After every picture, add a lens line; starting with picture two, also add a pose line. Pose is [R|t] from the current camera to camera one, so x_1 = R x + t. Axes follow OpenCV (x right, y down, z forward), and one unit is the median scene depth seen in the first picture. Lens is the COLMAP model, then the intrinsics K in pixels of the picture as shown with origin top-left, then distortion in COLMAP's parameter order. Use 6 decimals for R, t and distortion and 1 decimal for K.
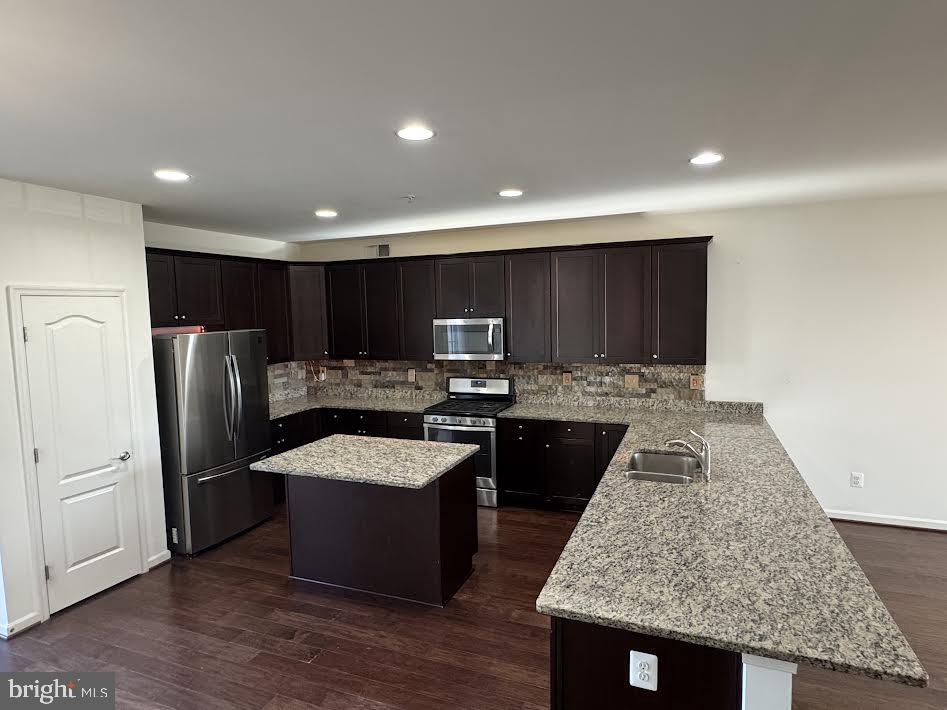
lens RADIAL K [[543.5, 0, 473.5], [0, 543.5, 355.0], [0, 0, 1]] dist [0.000171, 0.000536]
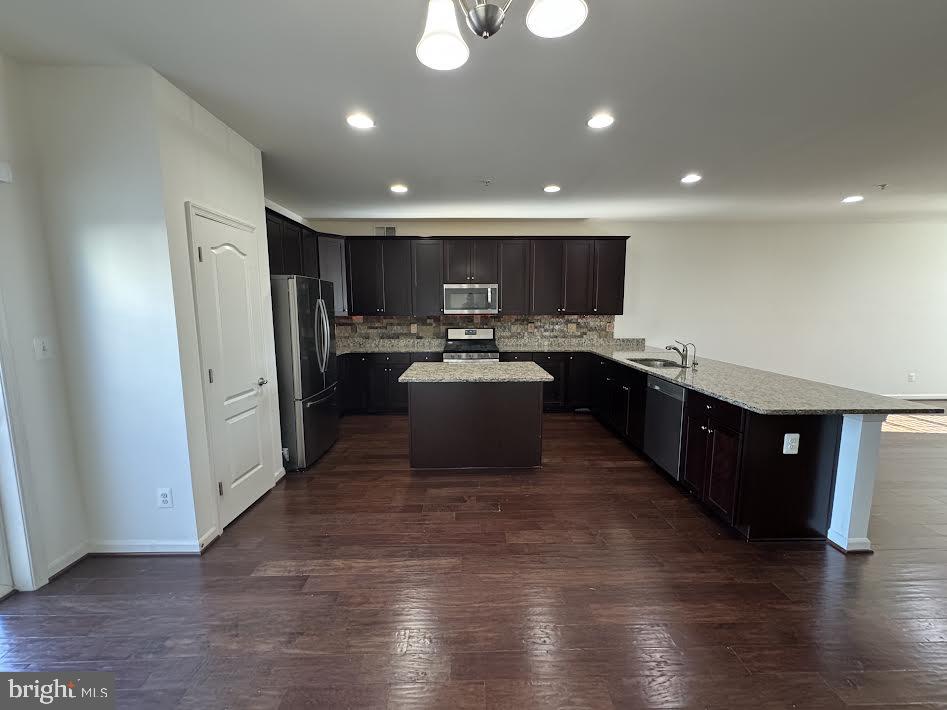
lens RADIAL K [[379.7, 0, 474.4], [0, 379.7, 354.3], [0, 0, 1]] dist [-0.001531, -0.000192]
pose [[0.919219, -0.027461, 0.392789, -0.399443], [0.013936, 0.999209, 0.037244, 0.079376], [-0.393501, -0.028761, 0.918874, 0.095703]]
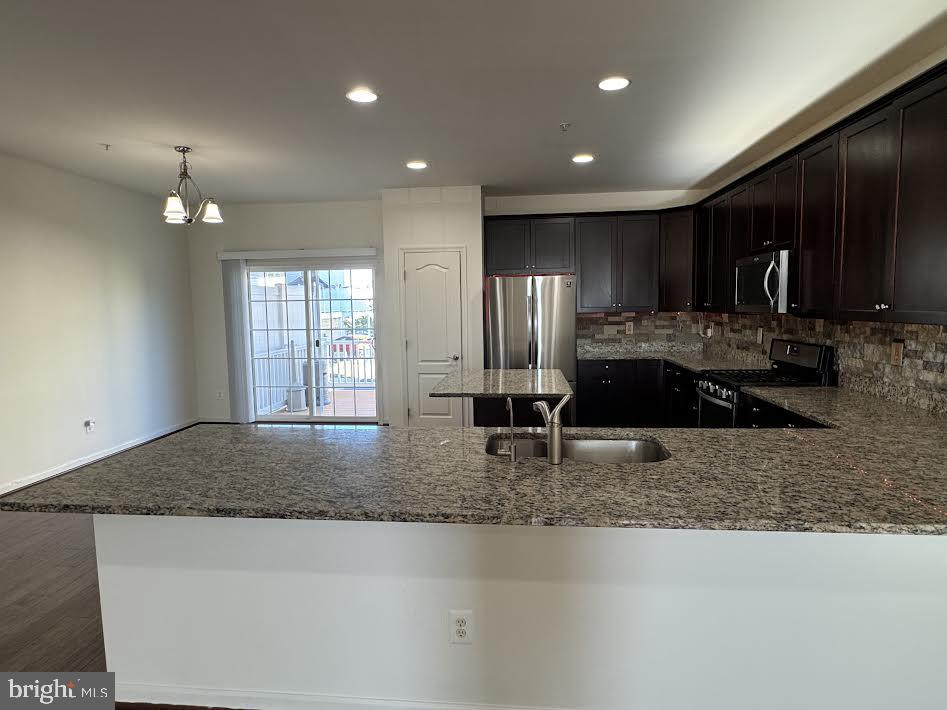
lens RADIAL K [[543.9, 0, 468.7], [0, 543.9, 352.8], [0, 0, 1]] dist [-0.001003, 0.000075]
pose [[0.283123, 0.106321, -0.953172, 0.594844], [-0.071233, 0.993423, 0.089652, 0.025510], [0.956435, 0.042515, 0.288834, 0.435607]]
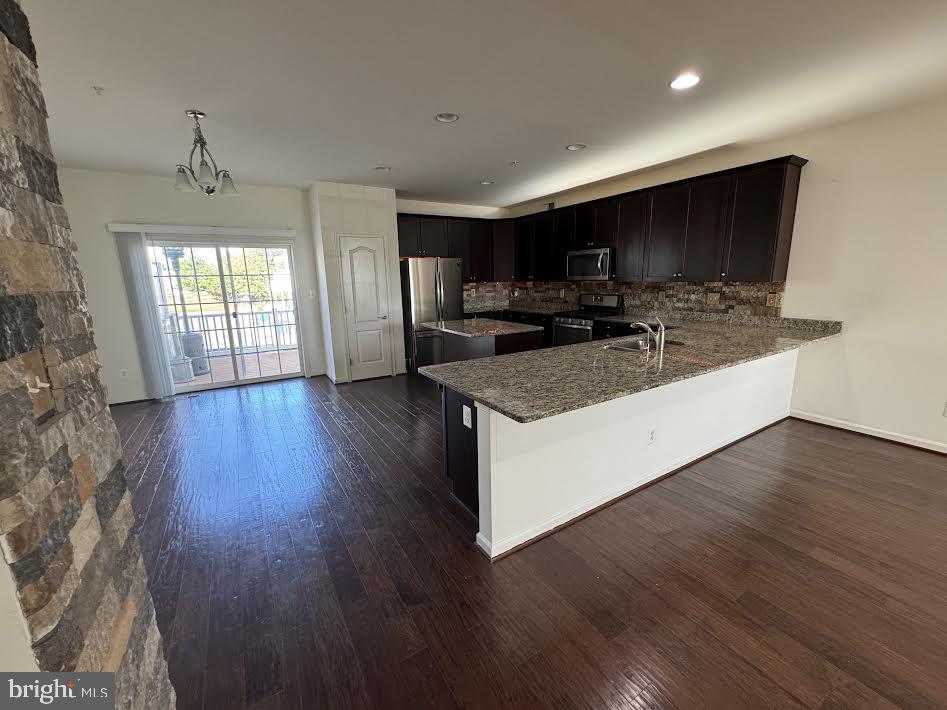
lens RADIAL K [[379.7, 0, 474.4], [0, 379.7, 354.3], [0, 0, 1]] dist [-0.001531, -0.000192]
pose [[0.807994, 0.125112, -0.575754, 0.357125], [-0.047749, 0.987885, 0.147661, 0.070208], [0.587253, -0.091817, 0.804179, 0.016704]]
